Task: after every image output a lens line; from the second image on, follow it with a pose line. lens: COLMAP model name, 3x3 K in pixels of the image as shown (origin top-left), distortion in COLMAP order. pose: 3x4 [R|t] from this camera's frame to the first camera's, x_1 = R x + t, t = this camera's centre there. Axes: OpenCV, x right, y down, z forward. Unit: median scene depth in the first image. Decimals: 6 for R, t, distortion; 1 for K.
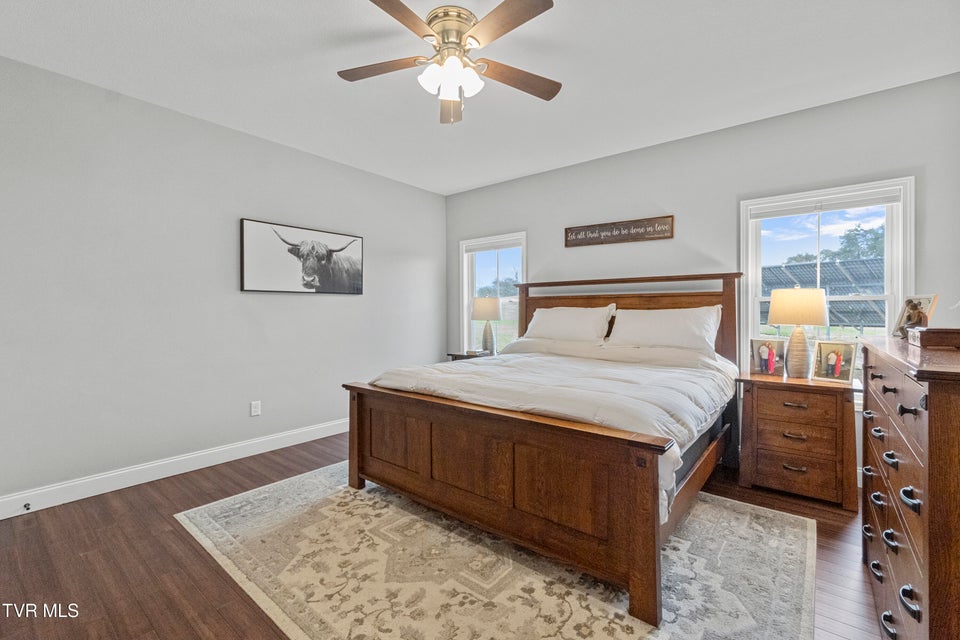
lens RADIAL K [[421.9, 0, 480.0], [0, 421.9, 320.0], [0, 0, 1]] dist [-0.000266, 0.000225]
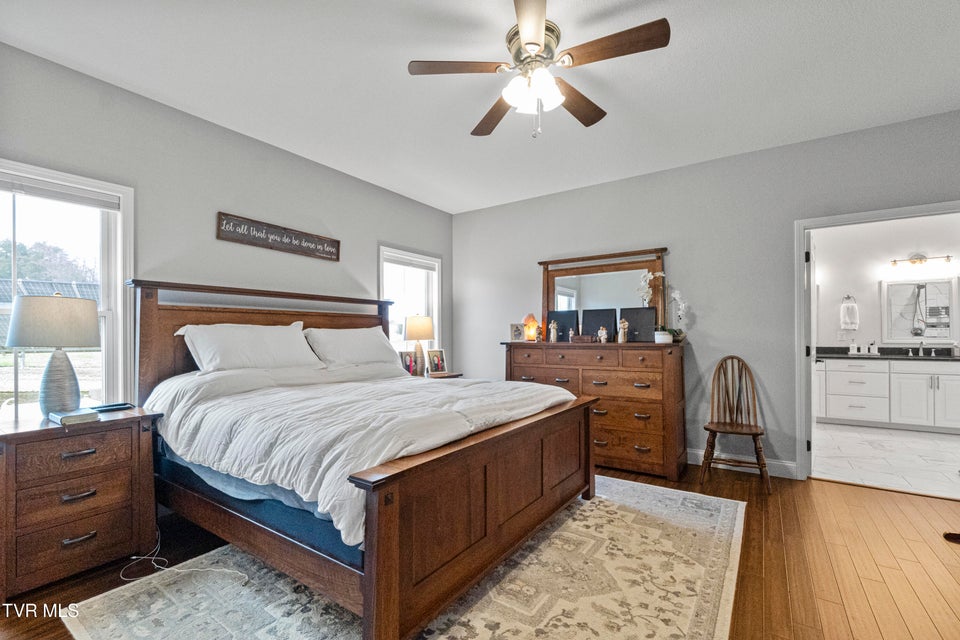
lens RADIAL K [[419.4, 0, 483.9], [0, 419.4, 333.7], [0, 0, 1]] dist [0.000646, -0.000138]
pose [[-0.095615, 0.001366, 0.995417, -0.986309], [0.020552, 0.999789, 0.000602, -0.009356], [-0.995206, 0.020515, -0.095623, 1.156139]]
